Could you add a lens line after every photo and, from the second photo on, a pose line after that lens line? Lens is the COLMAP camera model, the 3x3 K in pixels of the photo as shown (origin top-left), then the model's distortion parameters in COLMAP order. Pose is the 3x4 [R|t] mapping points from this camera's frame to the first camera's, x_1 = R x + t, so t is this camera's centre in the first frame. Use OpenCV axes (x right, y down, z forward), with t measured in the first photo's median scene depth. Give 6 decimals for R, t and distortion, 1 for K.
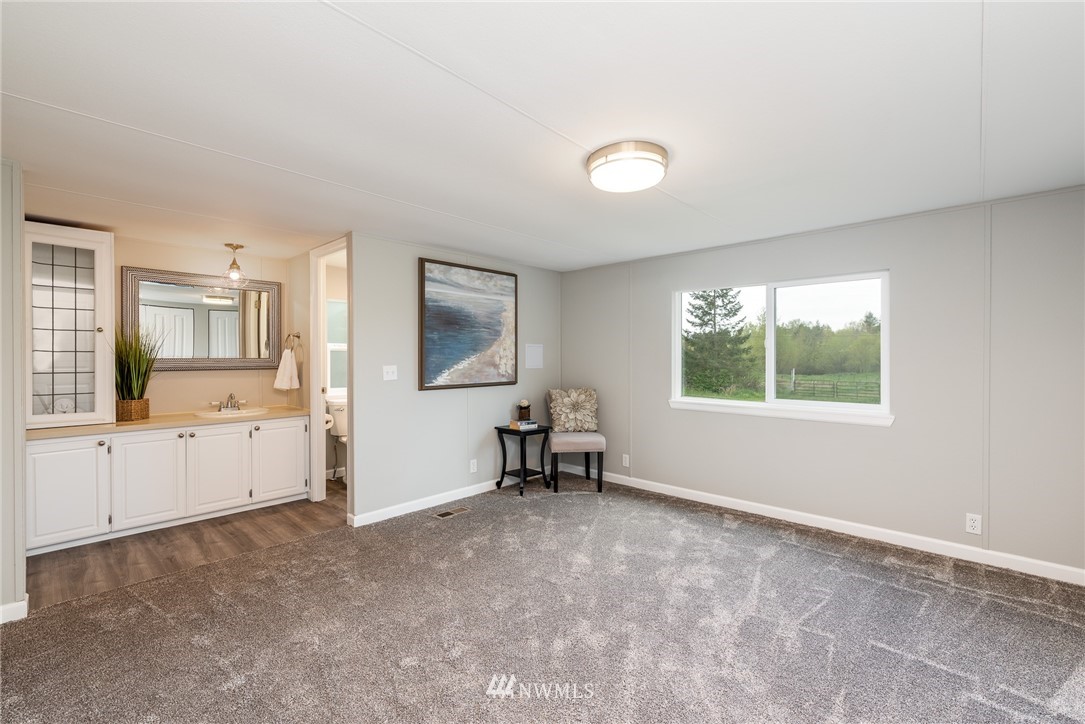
lens RADIAL K [[474.6, 0, 545.0], [0, 474.6, 358.8], [0, 0, 1]] dist [-0.000182, -0.000235]
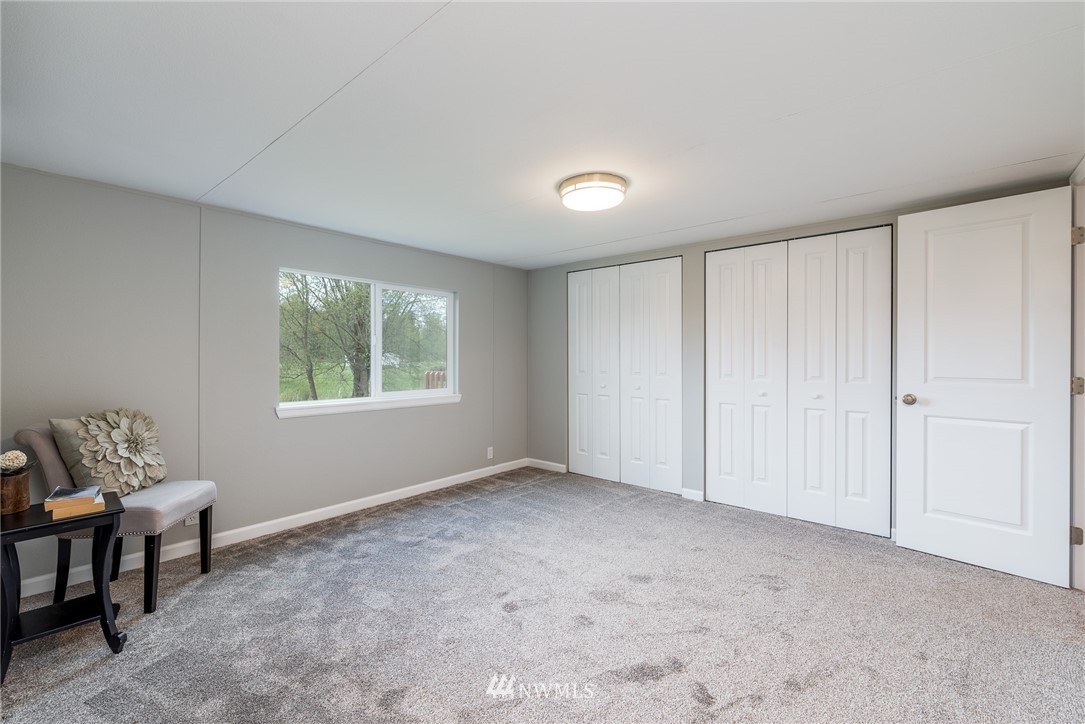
lens RADIAL K [[474.6, 0, 545.0], [0, 474.6, 358.8], [0, 0, 1]] dist [-0.000182, -0.000235]
pose [[-0.069819, -0.007087, 0.997534, -0.588147], [-0.002113, 0.999974, 0.006956, 0.000183], [-0.997557, -0.001622, -0.069832, 0.683232]]
